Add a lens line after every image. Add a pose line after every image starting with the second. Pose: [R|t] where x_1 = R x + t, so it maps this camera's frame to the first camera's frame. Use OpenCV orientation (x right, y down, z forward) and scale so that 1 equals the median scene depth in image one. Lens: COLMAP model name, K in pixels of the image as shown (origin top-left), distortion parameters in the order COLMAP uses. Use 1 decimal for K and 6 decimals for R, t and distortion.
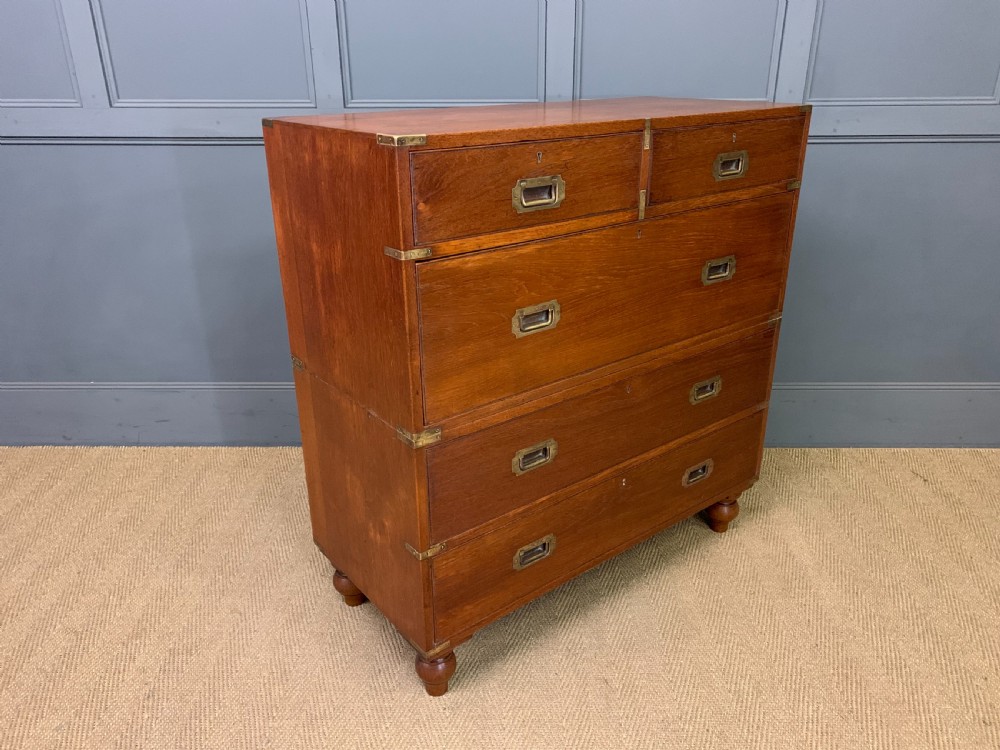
lens RADIAL K [[768.9, 0, 504.7], [0, 768.9, 379.1], [0, 0, 1]] dist [0.031084, -0.012414]
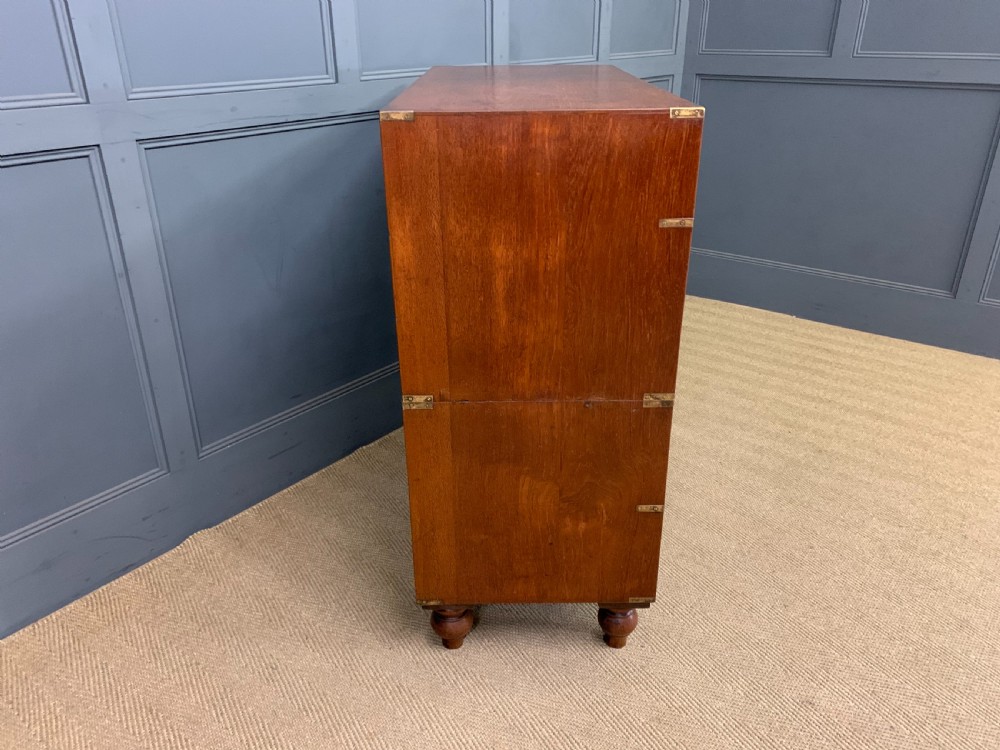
lens RADIAL K [[756.5, 0, 504.1], [0, 756.5, 379.8], [0, 0, 1]] dist [0.048741, -0.025312]
pose [[0.621005, -0.341885, 0.705314, -0.721036], [0.311412, 0.933406, 0.178260, -0.147821], [-0.719289, 0.108943, 0.686116, 0.327140]]
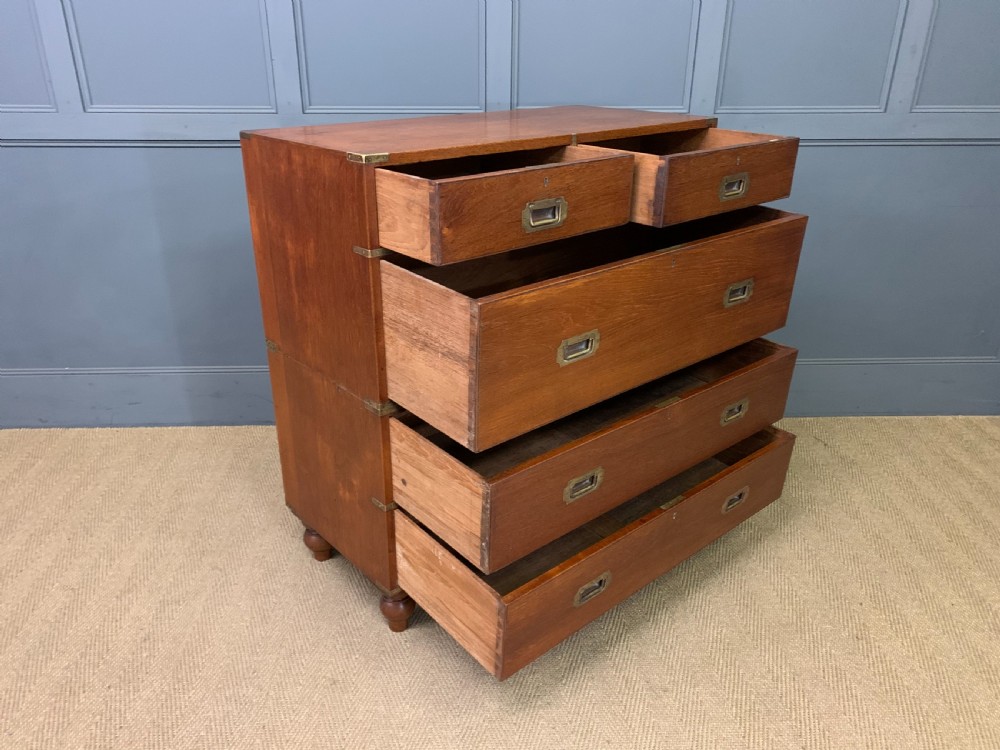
lens RADIAL K [[768.9, 0, 486.3], [0, 768.9, 381.3], [0, 0, 1]] dist [0.031084, -0.012414]
pose [[0.998781, -0.013523, 0.047474, -0.006452], [0.012568, 0.999714, 0.020362, 0.011583], [-0.047736, -0.019740, 0.998665, -0.139349]]
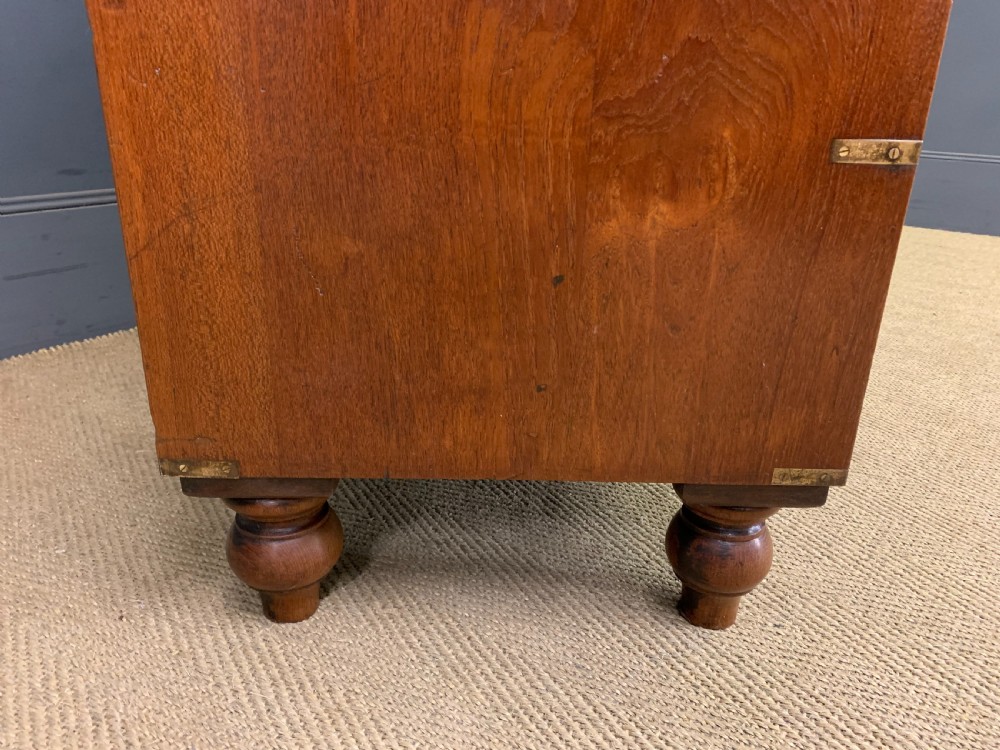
lens RADIAL K [[756.5, 0, 507.2], [0, 756.5, 377.0], [0, 0, 1]] dist [0.048741, -0.025312]
pose [[0.609747, -0.278735, 0.741967, -0.385137], [0.279301, 0.951637, 0.127973, 0.180438], [-0.741754, 0.129201, 0.658109, 0.721832]]
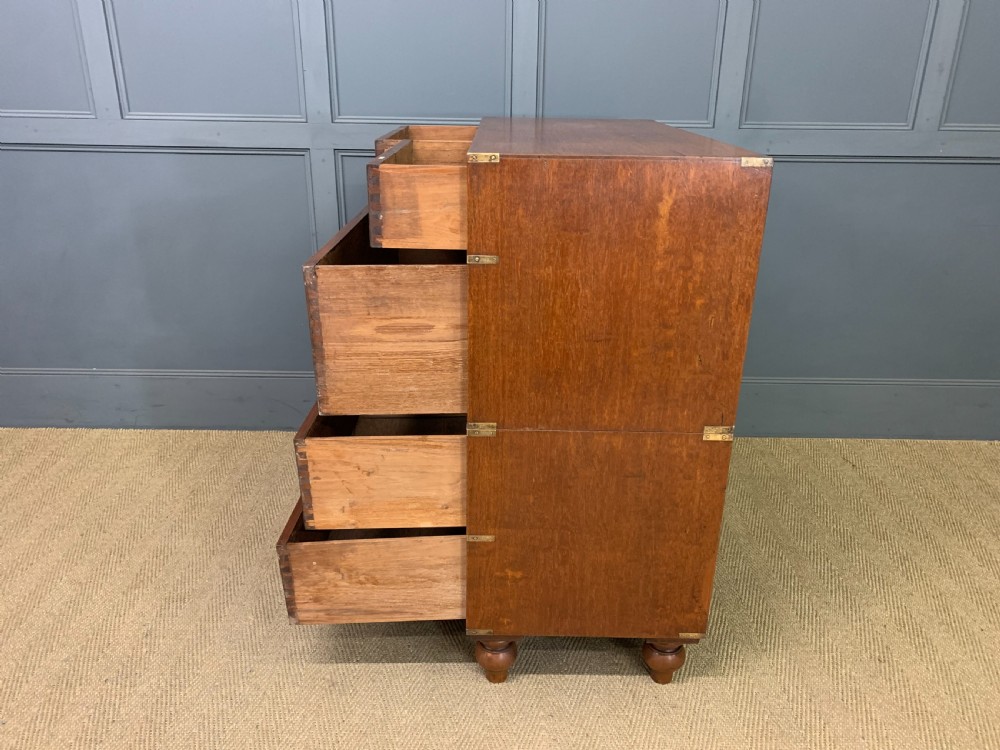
lens RADIAL K [[768.9, 0, 499.6], [0, 768.9, 367.8], [0, 0, 1]] dist [0.031084, -0.012414]
pose [[0.999841, 0.012761, 0.012434, 0.031427], [-0.012297, 0.999251, -0.036680, 0.050961], [-0.012893, 0.036521, 0.999250, -0.132397]]
